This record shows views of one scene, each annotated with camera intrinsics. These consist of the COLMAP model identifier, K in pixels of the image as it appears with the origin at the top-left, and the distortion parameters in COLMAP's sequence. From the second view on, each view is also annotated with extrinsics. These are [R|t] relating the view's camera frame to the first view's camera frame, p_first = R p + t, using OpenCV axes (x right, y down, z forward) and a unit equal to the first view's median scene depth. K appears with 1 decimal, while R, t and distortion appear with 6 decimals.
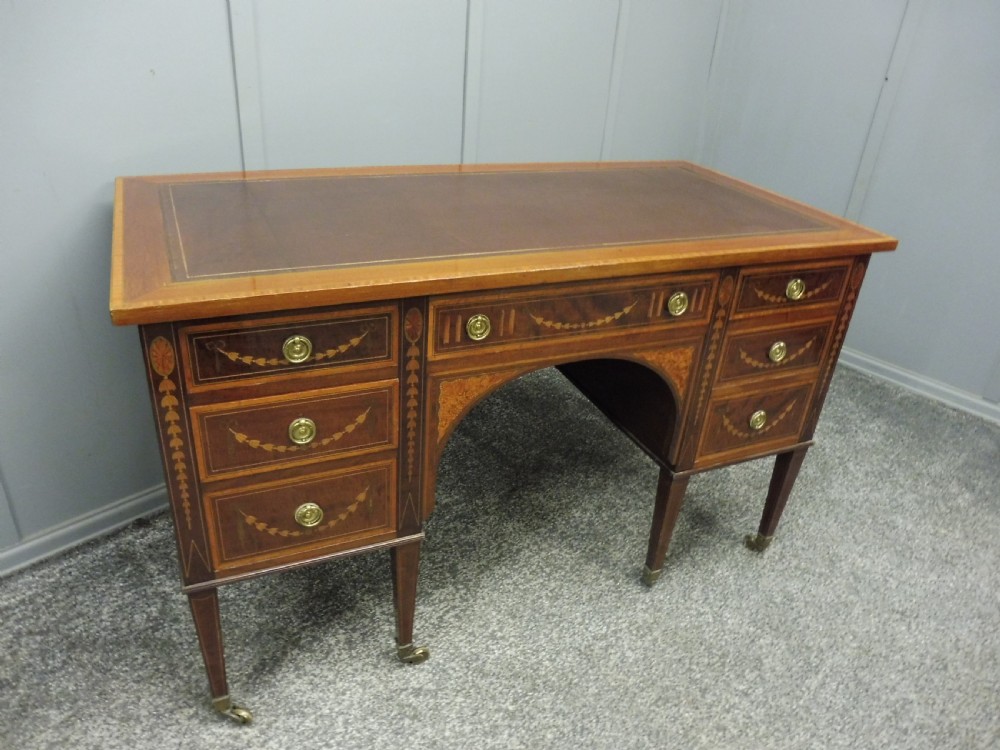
lens RADIAL K [[726.3, 0, 500.6], [0, 726.3, 376.2], [0, 0, 1]] dist [-0.040304, 0.004055]
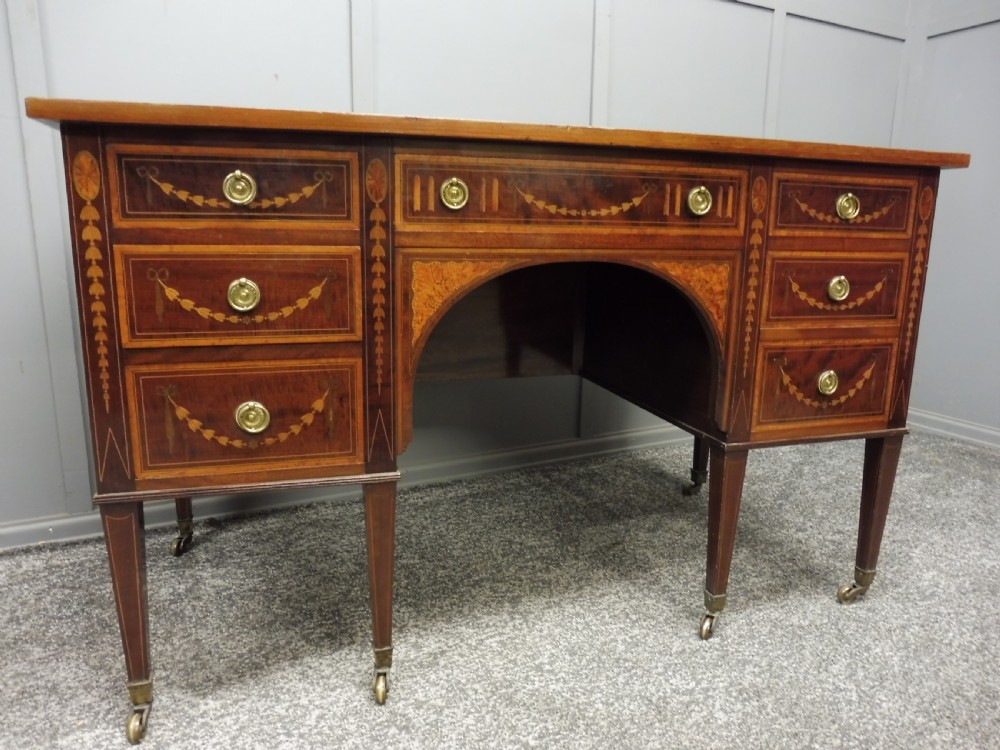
lens RADIAL K [[719.2, 0, 502.4], [0, 719.2, 376.0], [0, 0, 1]] dist [-0.038325, -0.000998]
pose [[0.990451, -0.028073, -0.134975, 0.121445], [-0.011535, 0.958741, -0.284048, 0.343523], [0.137380, 0.282892, 0.949262, 0.219142]]
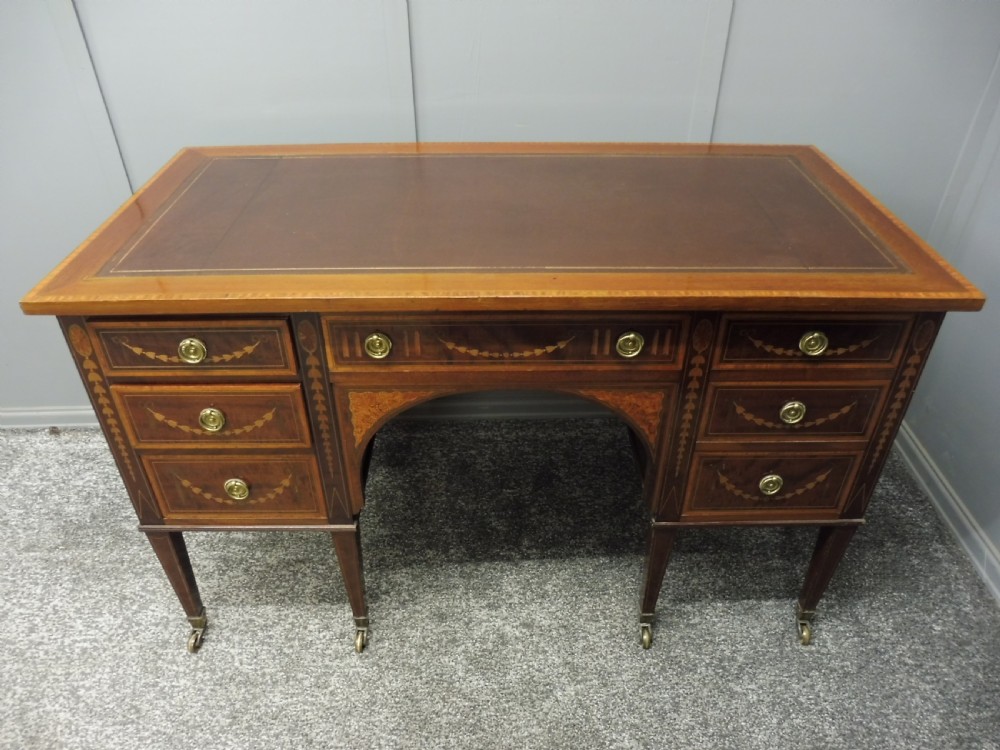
lens RADIAL K [[730.8, 0, 498.8], [0, 730.8, 380.9], [0, 0, 1]] dist [-0.040423, 0.003366]
pose [[0.913354, 0.175689, -0.367310, 0.427695], [-0.133019, 0.981369, 0.138637, -0.157184], [0.384824, -0.077765, 0.919708, 0.141984]]
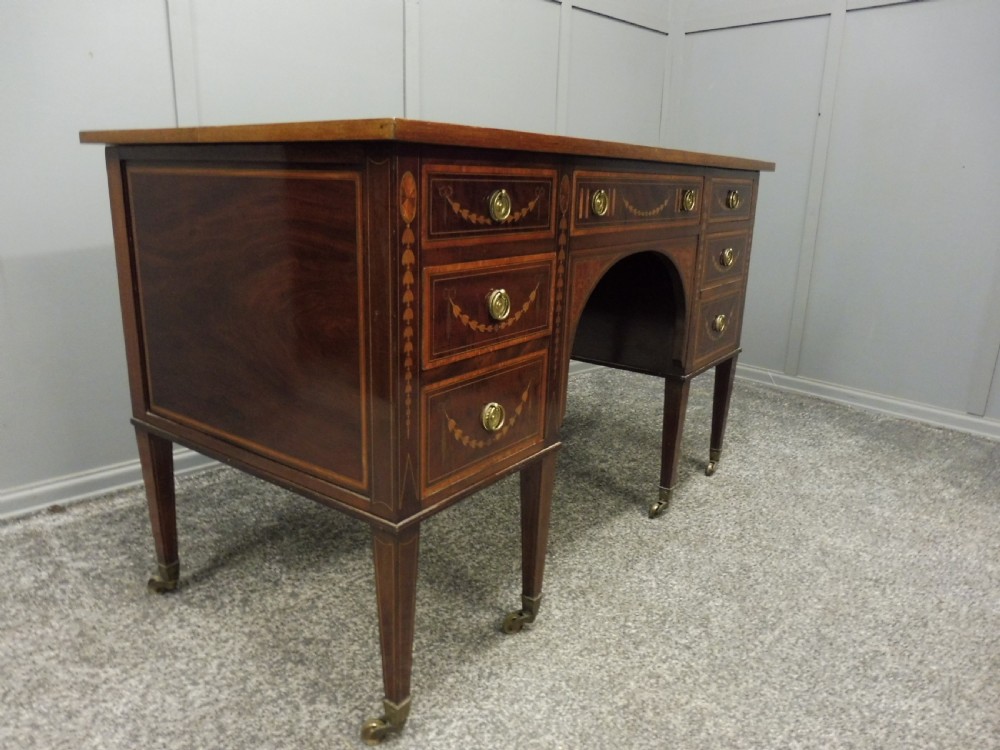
lens RADIAL K [[732.9, 0, 500.5], [0, 732.9, 375.5], [0, 0, 1]] dist [-0.059218, 0.036107]
pose [[0.868439, -0.175862, 0.463558, -0.609292], [0.263422, 0.955757, -0.130911, 0.240300], [-0.420026, 0.235800, 0.876343, 0.169449]]
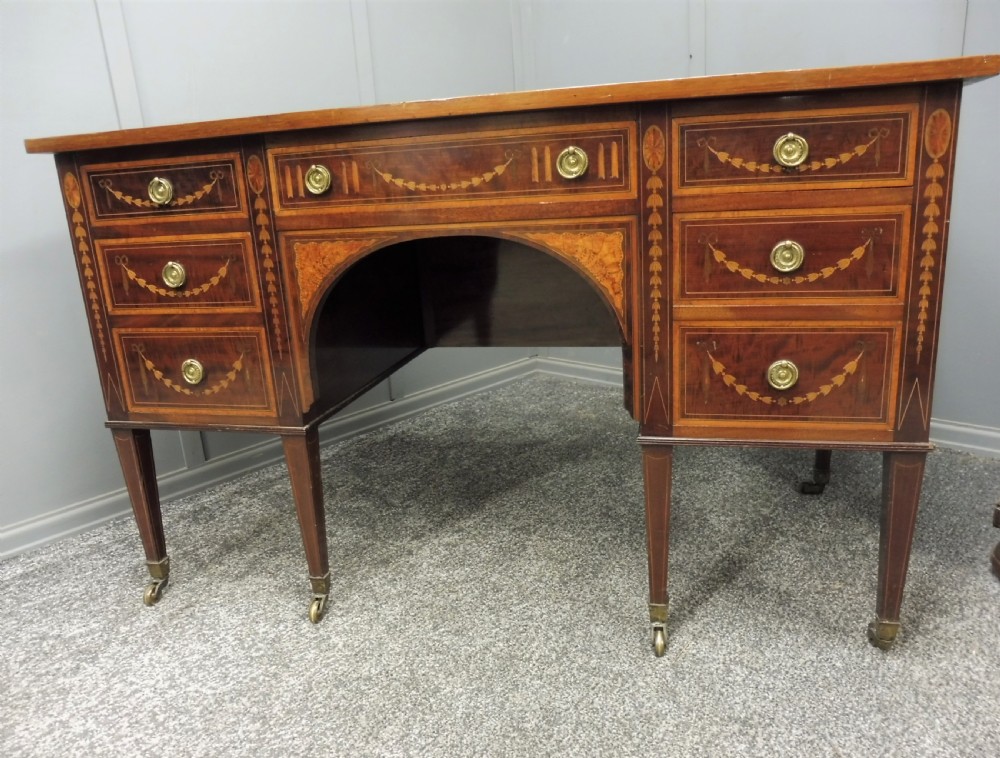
lens RADIAL K [[731.7, 0, 505.6], [0, 731.7, 382.1], [0, 0, 1]] dist [-0.039550, 0.002516]
pose [[0.781792, 0.051588, -0.621402, 0.683479], [-0.189516, 0.969085, -0.157980, 0.261433], [0.594041, 0.241273, 0.767400, 0.419583]]
